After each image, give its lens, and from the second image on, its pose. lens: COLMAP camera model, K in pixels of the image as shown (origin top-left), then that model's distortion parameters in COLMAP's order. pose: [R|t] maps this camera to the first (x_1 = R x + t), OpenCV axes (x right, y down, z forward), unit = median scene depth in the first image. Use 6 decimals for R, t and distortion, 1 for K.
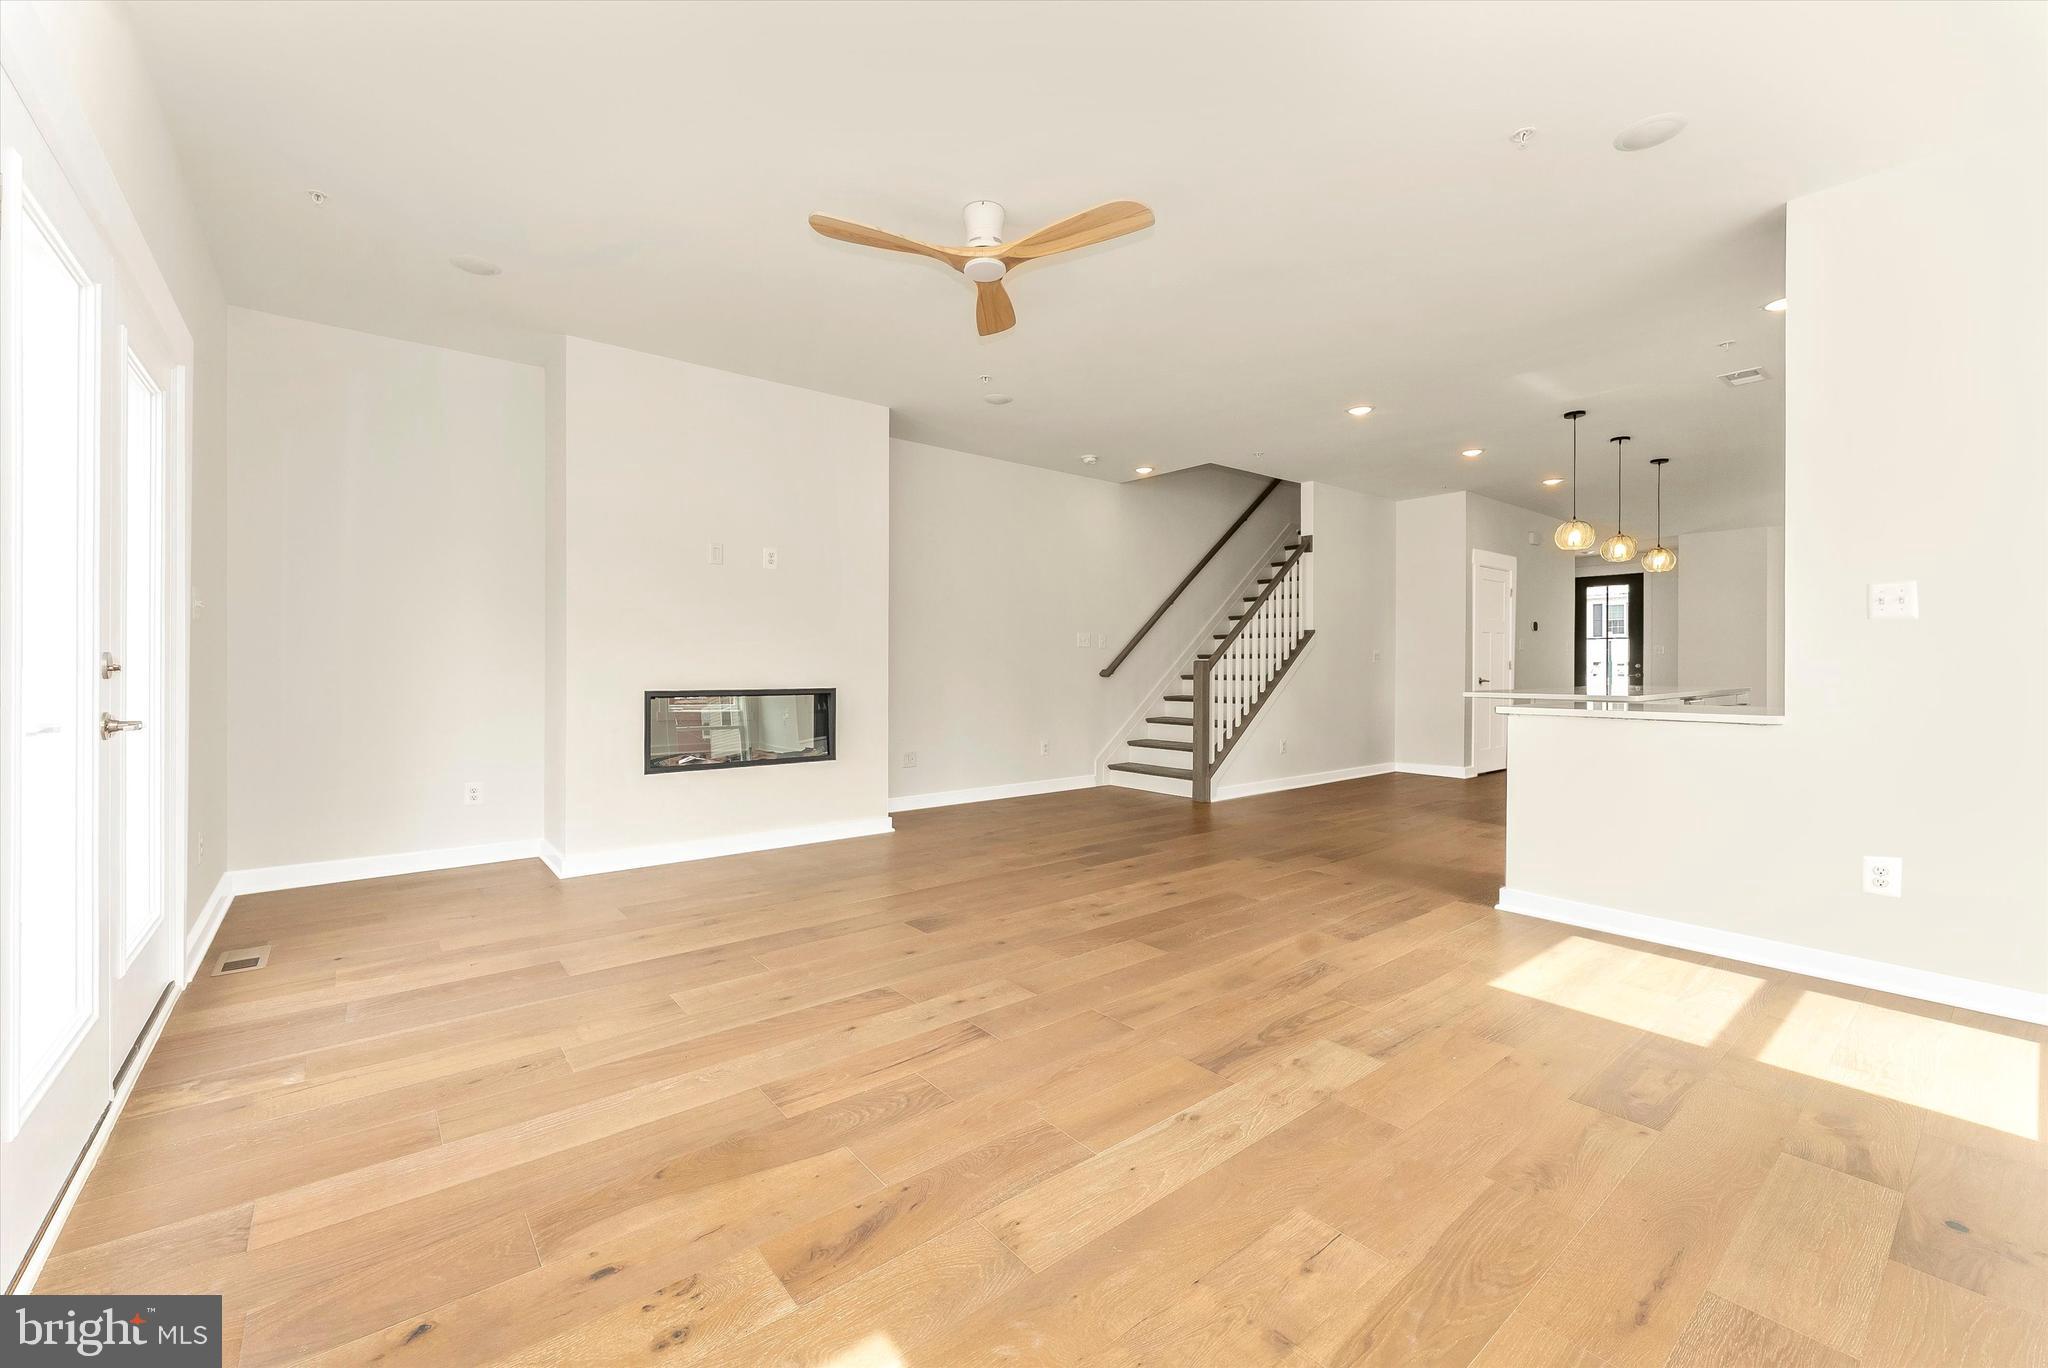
lens RADIAL K [[837.2, 0, 1027.7], [0, 837.2, 642.9], [0, 0, 1]] dist [0.000366, 0.000080]
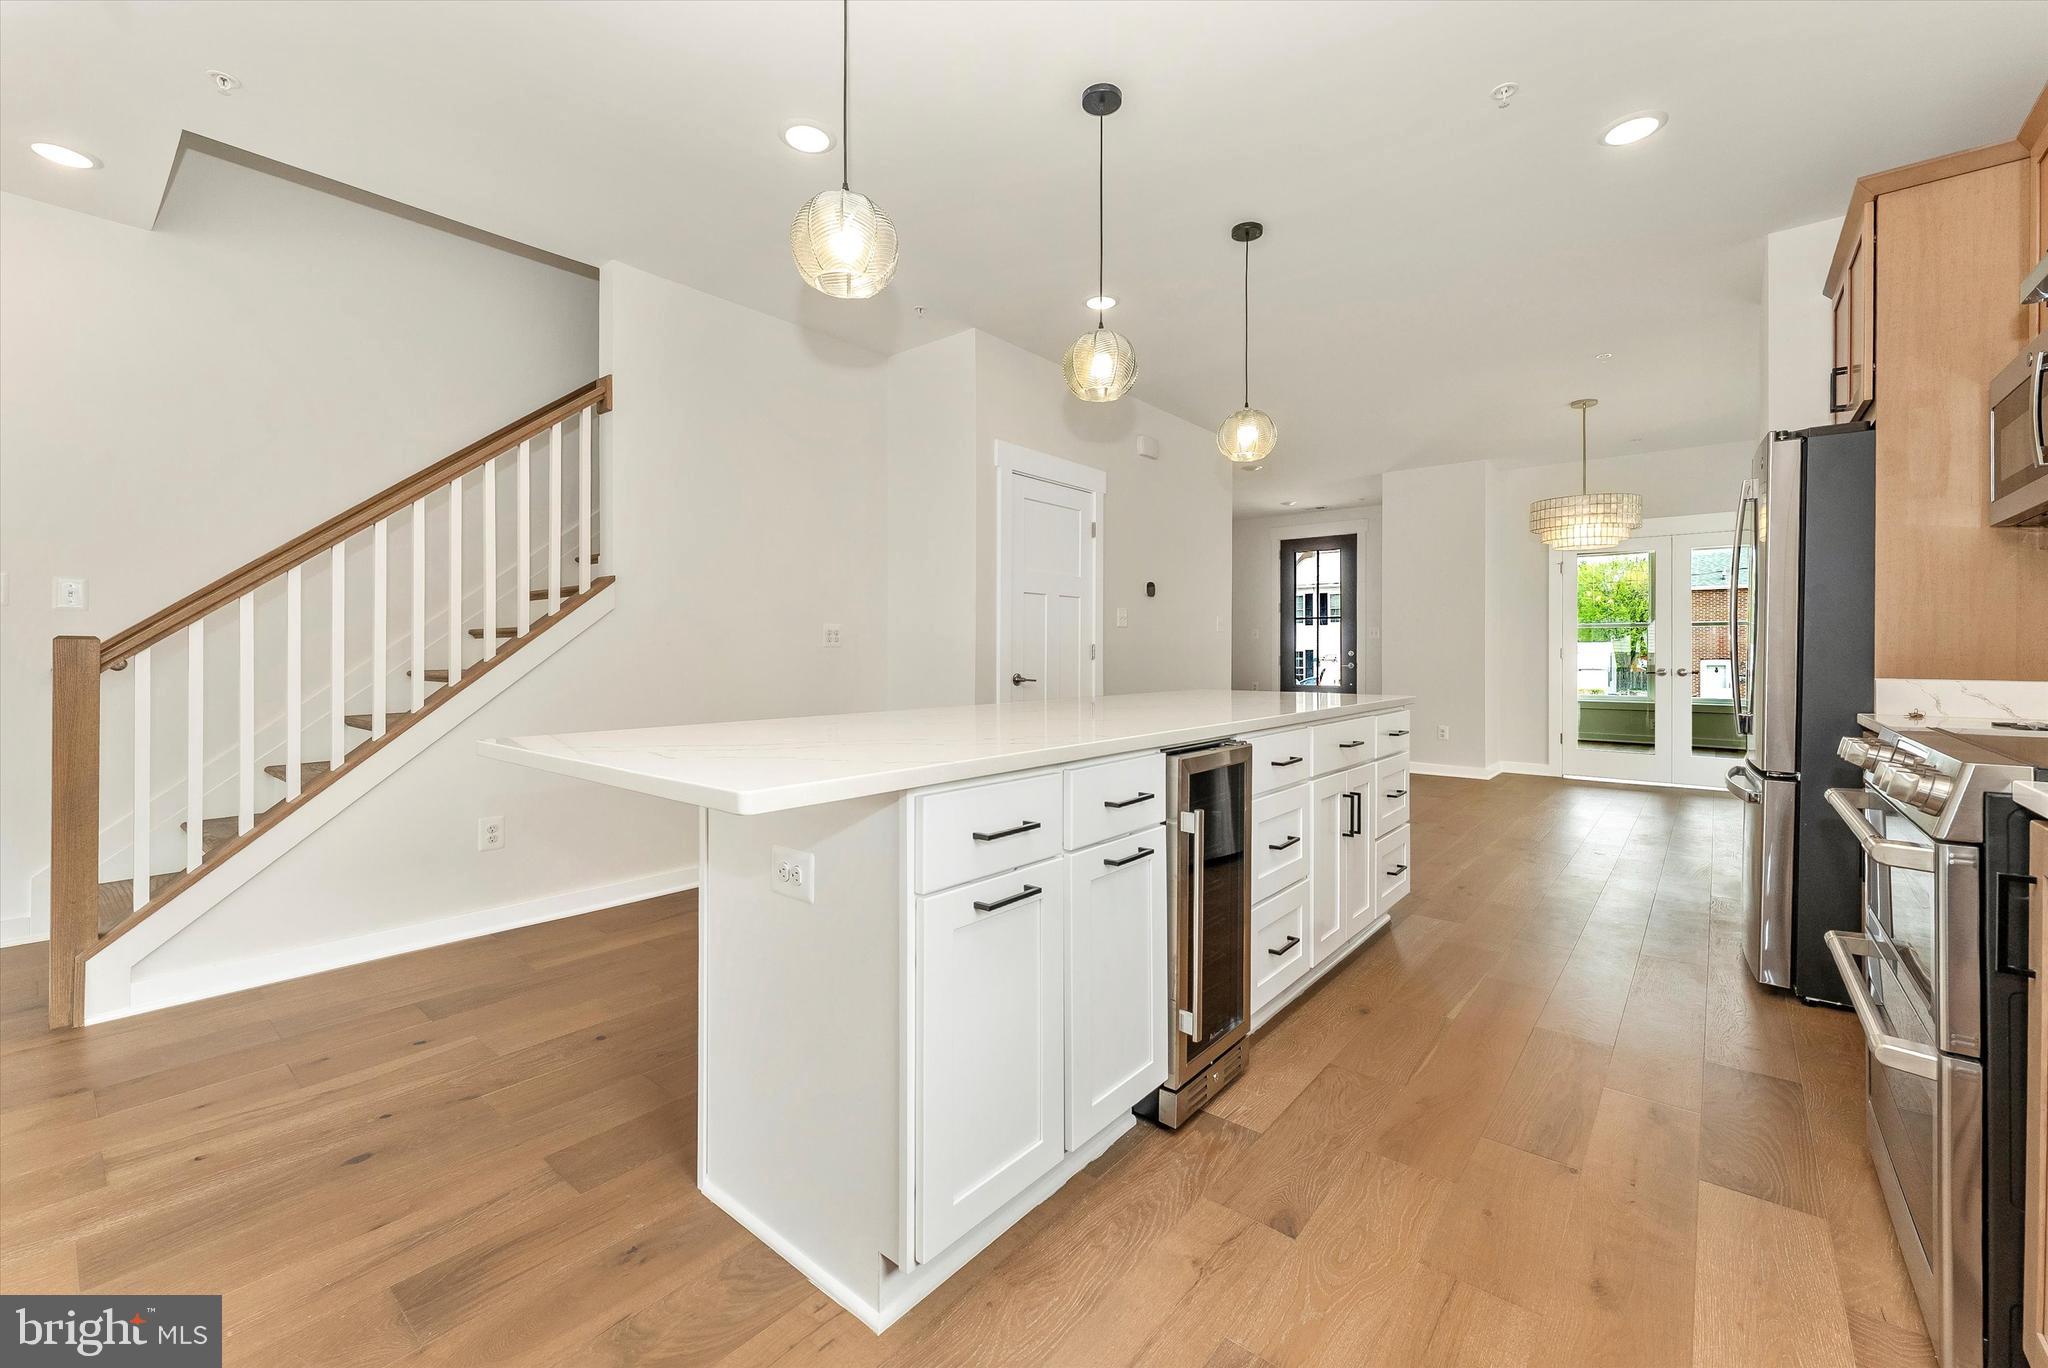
lens RADIAL K [[837.2, 0, 1027.7], [0, 837.2, 642.9], [0, 0, 1]] dist [0.000366, 0.000080]
pose [[0.981015, 0.002098, 0.193922, 0.417535], [-0.005014, 0.999882, 0.014547, 0.012147], [-0.193869, -0.015243, 0.980909, 0.427537]]
